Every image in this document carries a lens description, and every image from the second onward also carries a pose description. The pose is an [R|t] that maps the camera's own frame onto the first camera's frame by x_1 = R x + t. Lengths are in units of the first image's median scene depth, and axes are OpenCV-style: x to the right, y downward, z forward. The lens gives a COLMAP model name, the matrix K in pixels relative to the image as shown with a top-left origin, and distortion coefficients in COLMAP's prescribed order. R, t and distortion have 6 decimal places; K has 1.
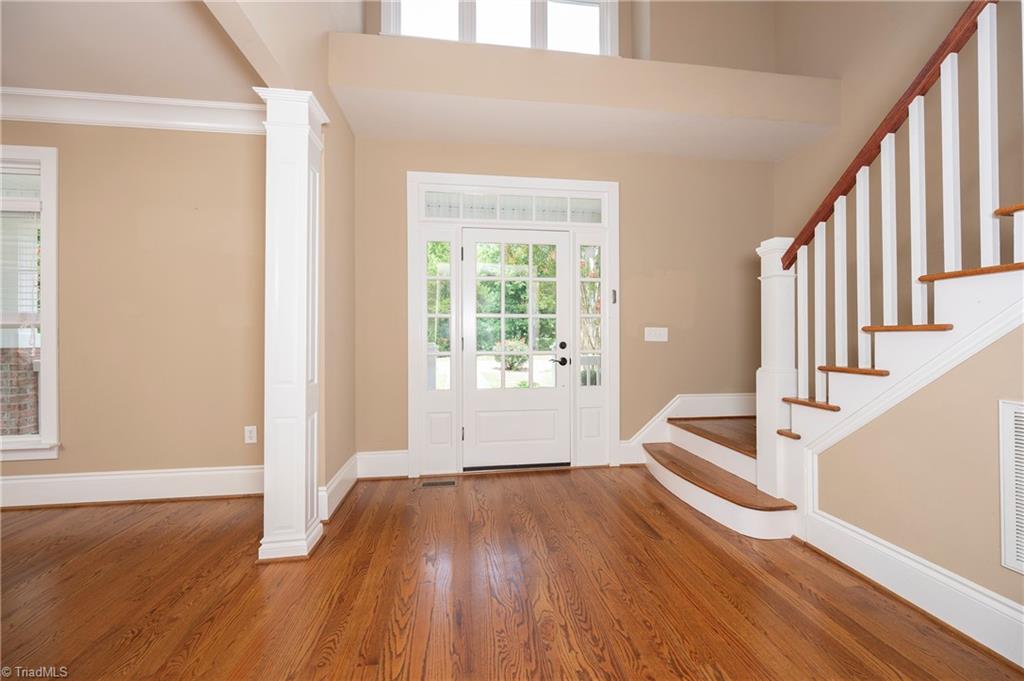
lens RADIAL K [[408.8, 0, 521.3], [0, 408.8, 338.7], [0, 0, 1]] dist [-0.001952, -0.000283]
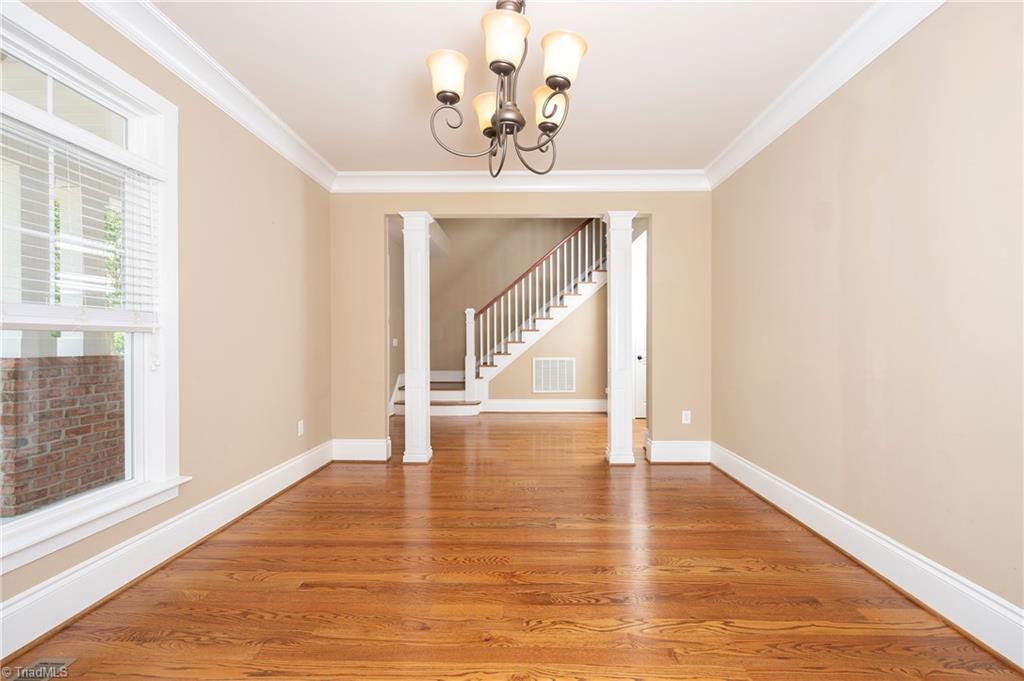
lens RADIAL K [[408.8, 0, 521.3], [0, 408.8, 338.7], [0, 0, 1]] dist [-0.001952, -0.000283]
pose [[0.154456, 0.013425, 0.987908, -1.824939], [-0.000089, 0.999908, -0.013574, -0.003132], [-0.988000, 0.002009, 0.154443, 0.208430]]
